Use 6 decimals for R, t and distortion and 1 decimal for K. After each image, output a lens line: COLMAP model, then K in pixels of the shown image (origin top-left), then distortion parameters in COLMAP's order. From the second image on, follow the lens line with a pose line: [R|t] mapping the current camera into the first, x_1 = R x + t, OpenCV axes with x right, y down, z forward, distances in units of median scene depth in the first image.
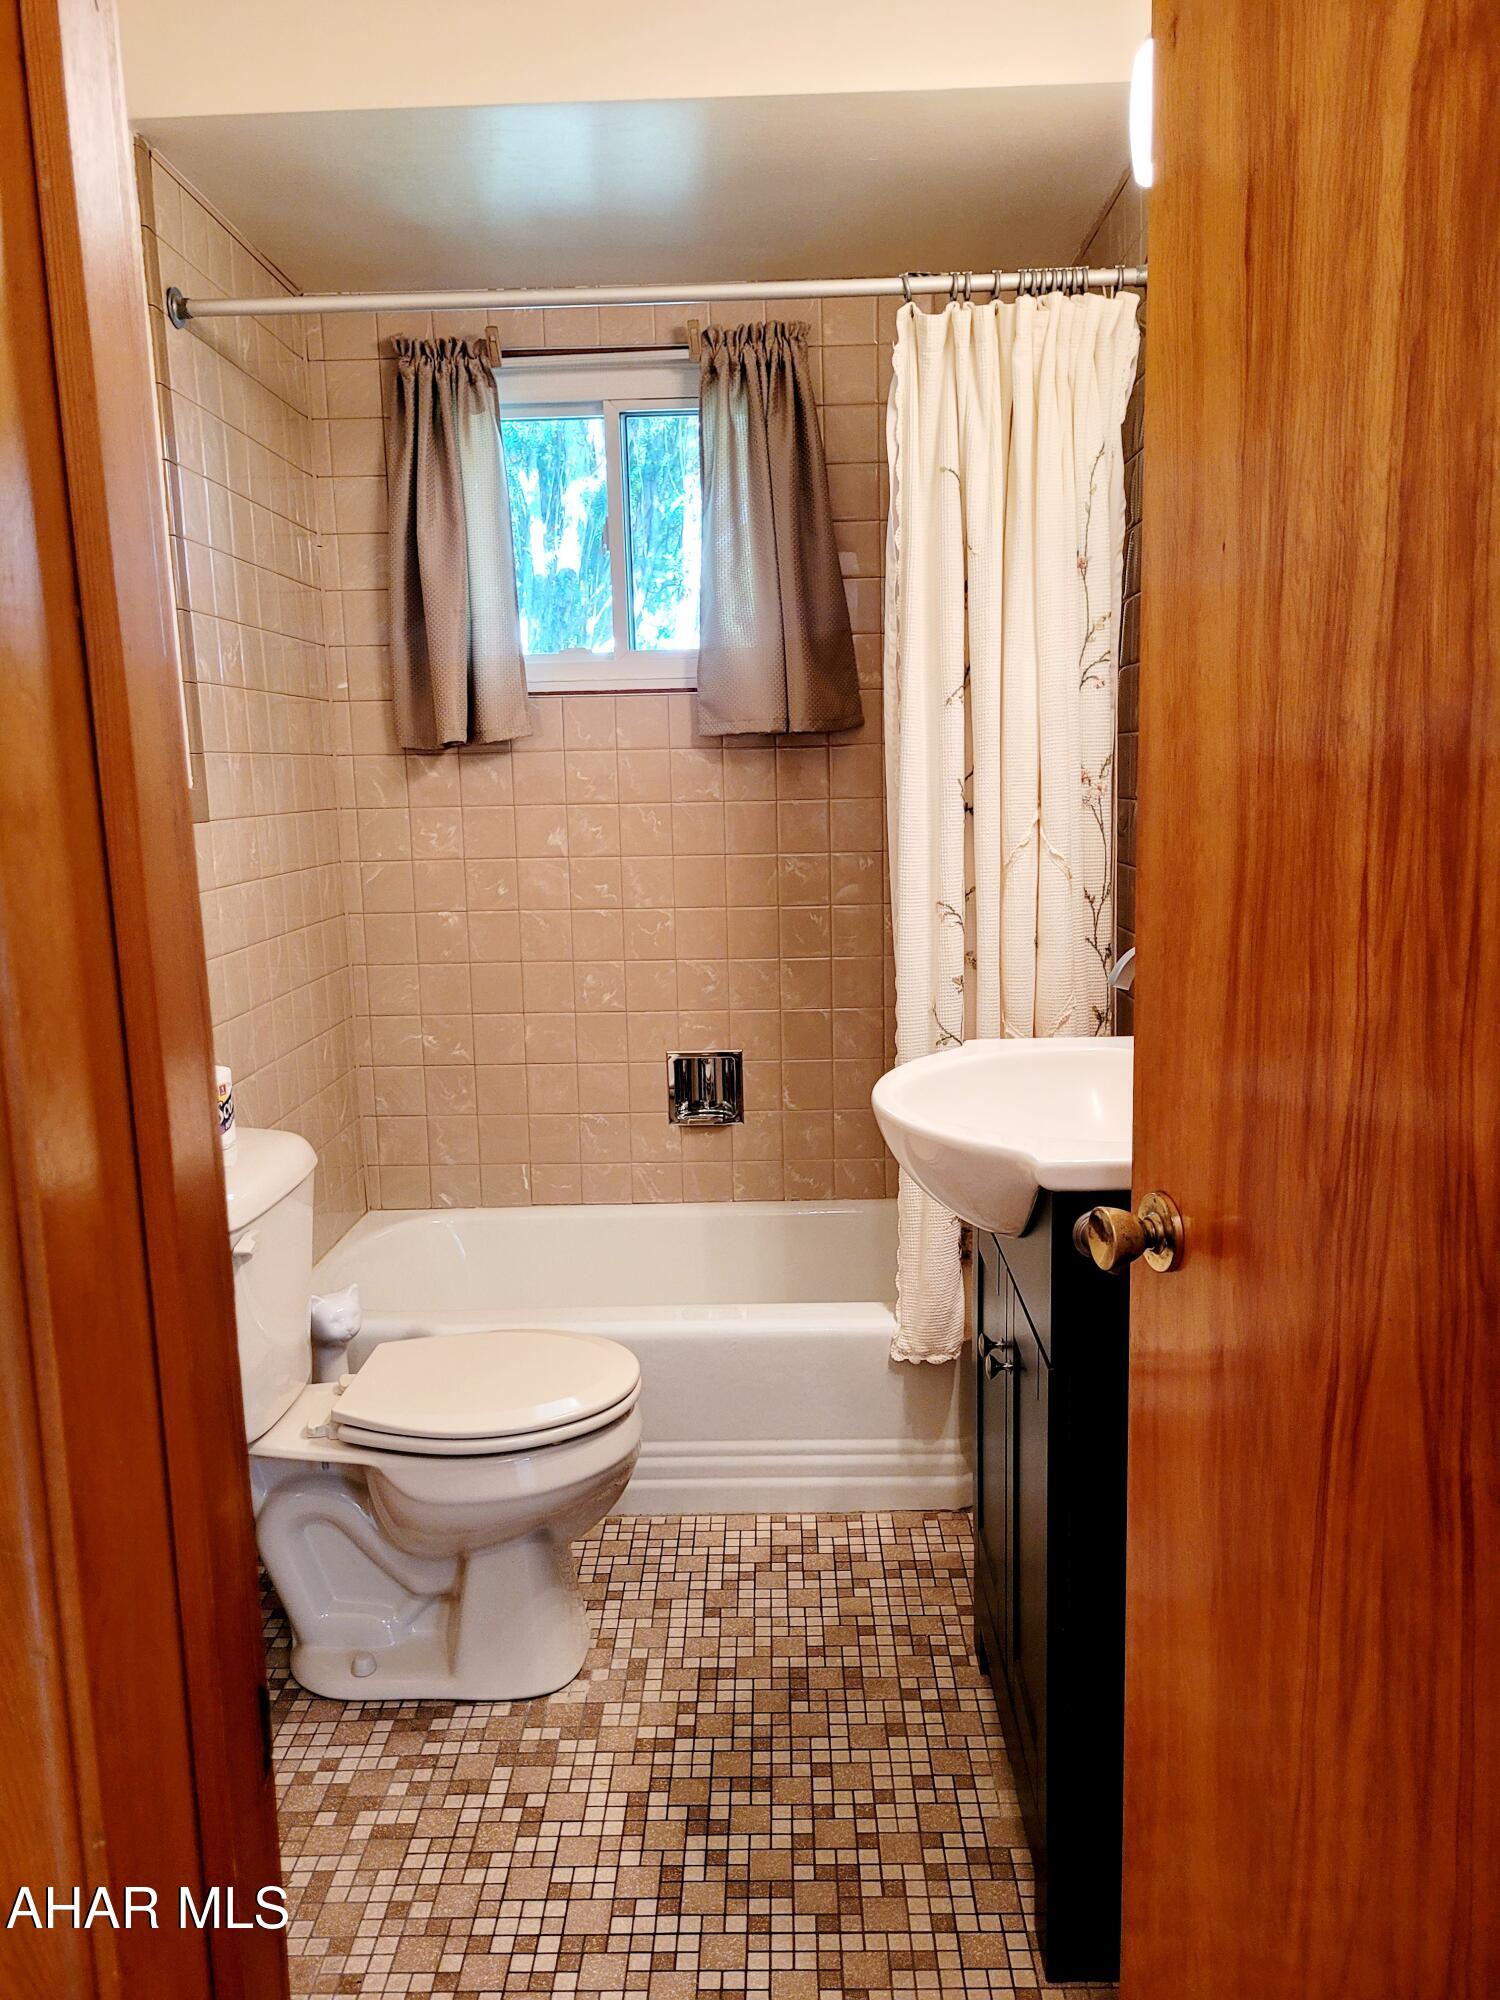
lens RADIAL K [[1508.3, 0, 747.6], [0, 1508.3, 1004.6], [0, 0, 1]] dist [0.042719, -0.034907]
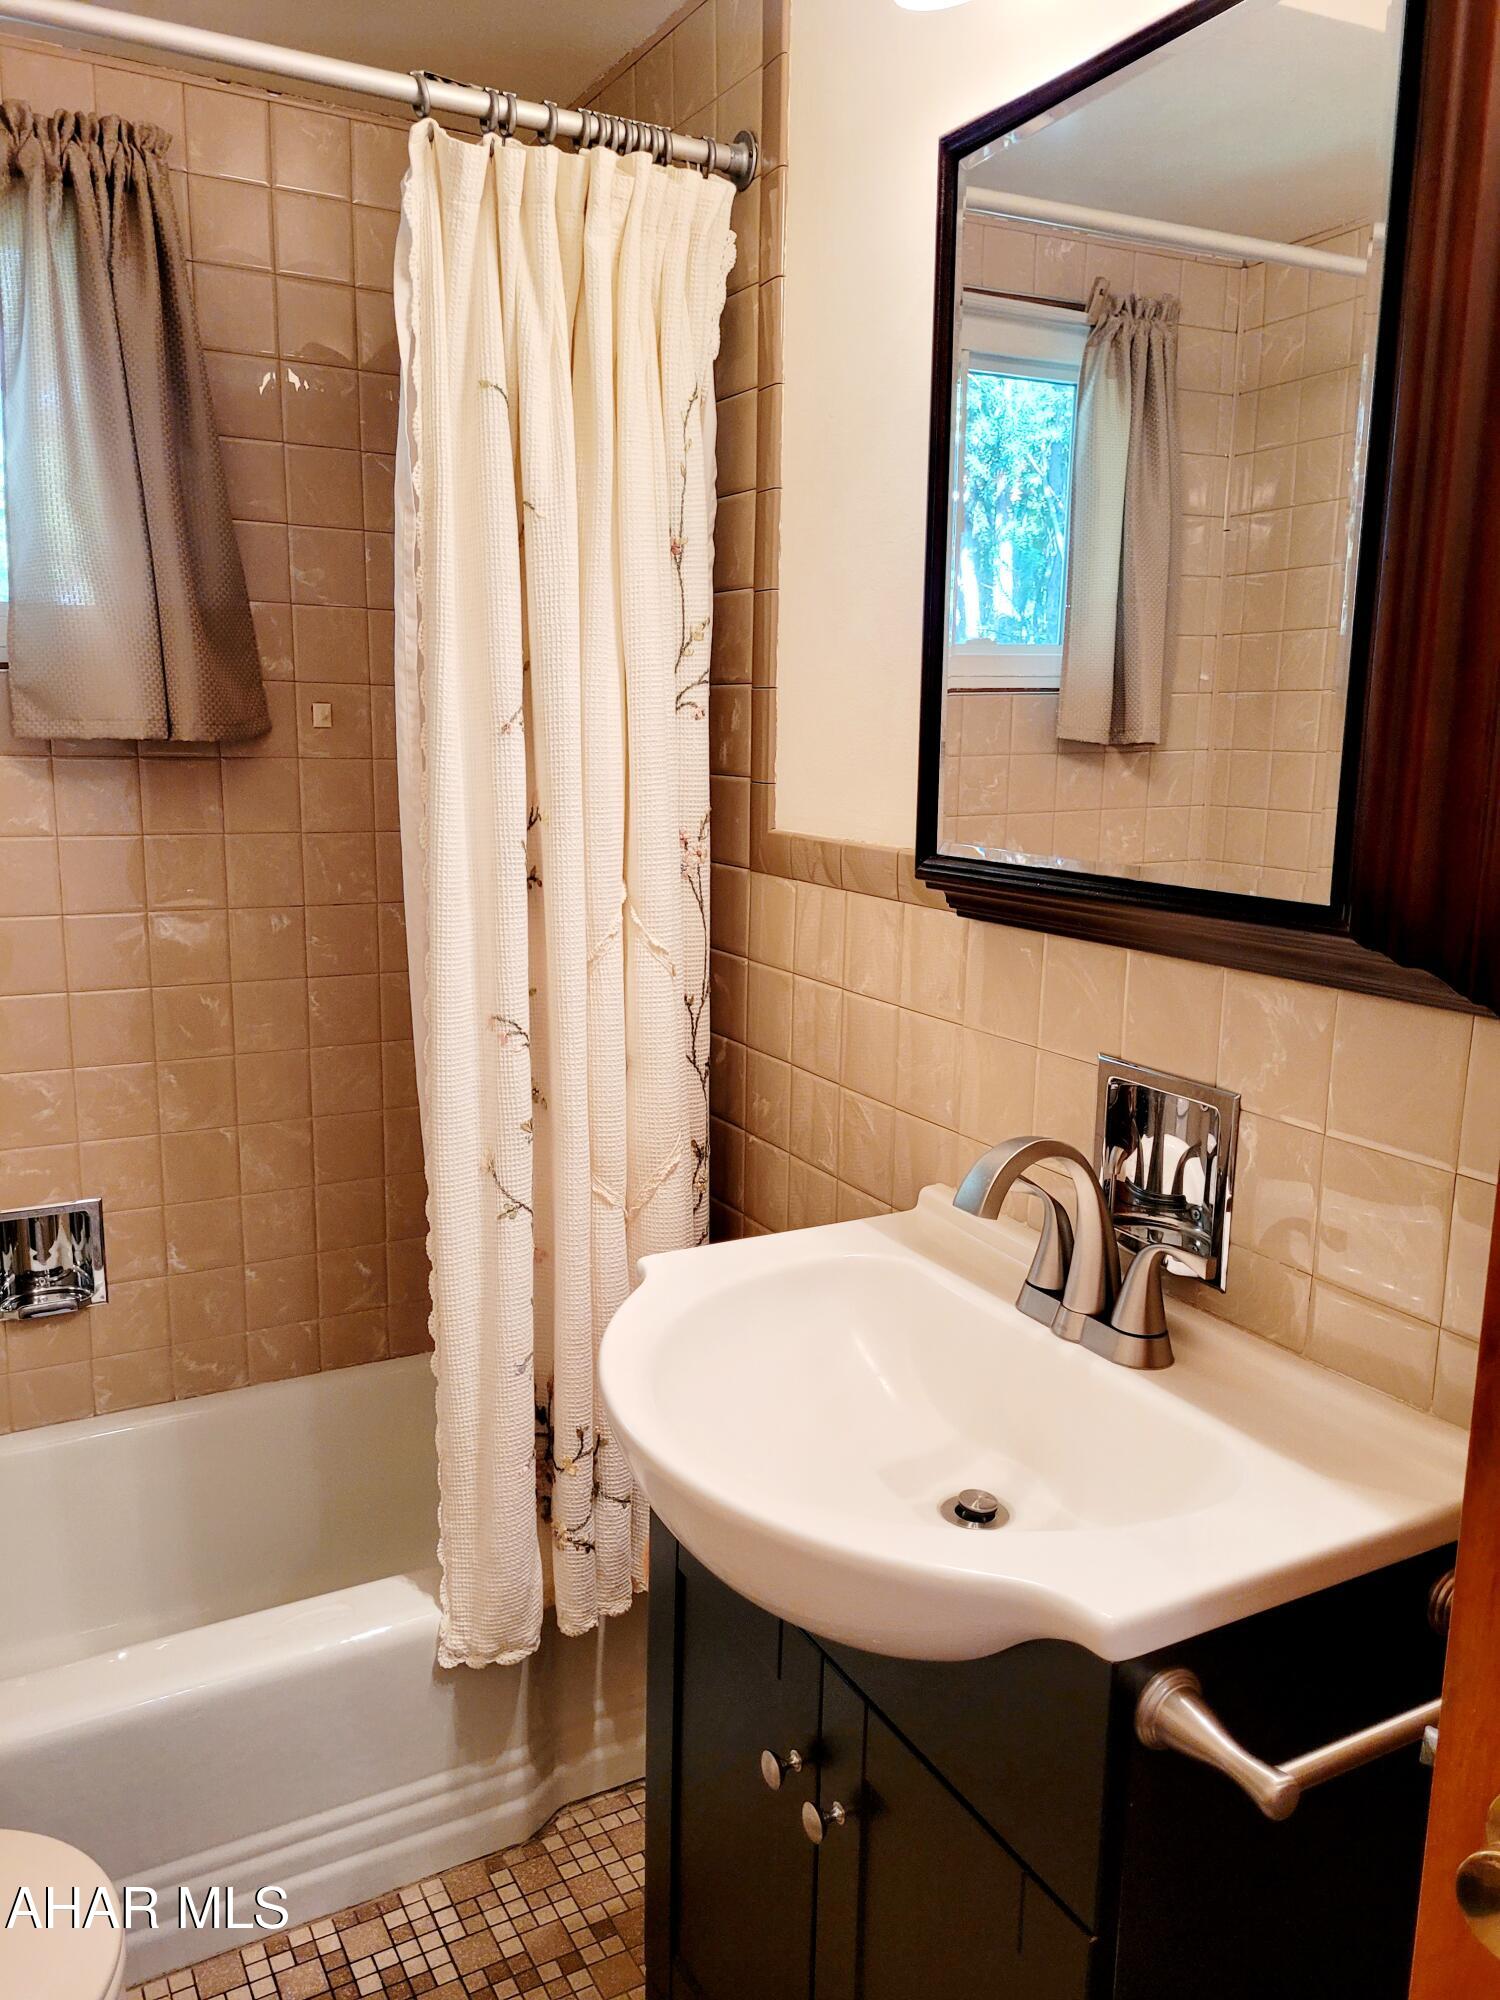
lens RADIAL K [[1508.3, 0, 754.3], [0, 1508.3, 1007.7], [0, 0, 1]] dist [0.042719, -0.034907]
pose [[0.861440, -0.054891, 0.504884, -0.115413], [0.040405, 0.998398, 0.039606, -0.089883], [-0.506249, -0.013719, 0.862278, 0.324343]]
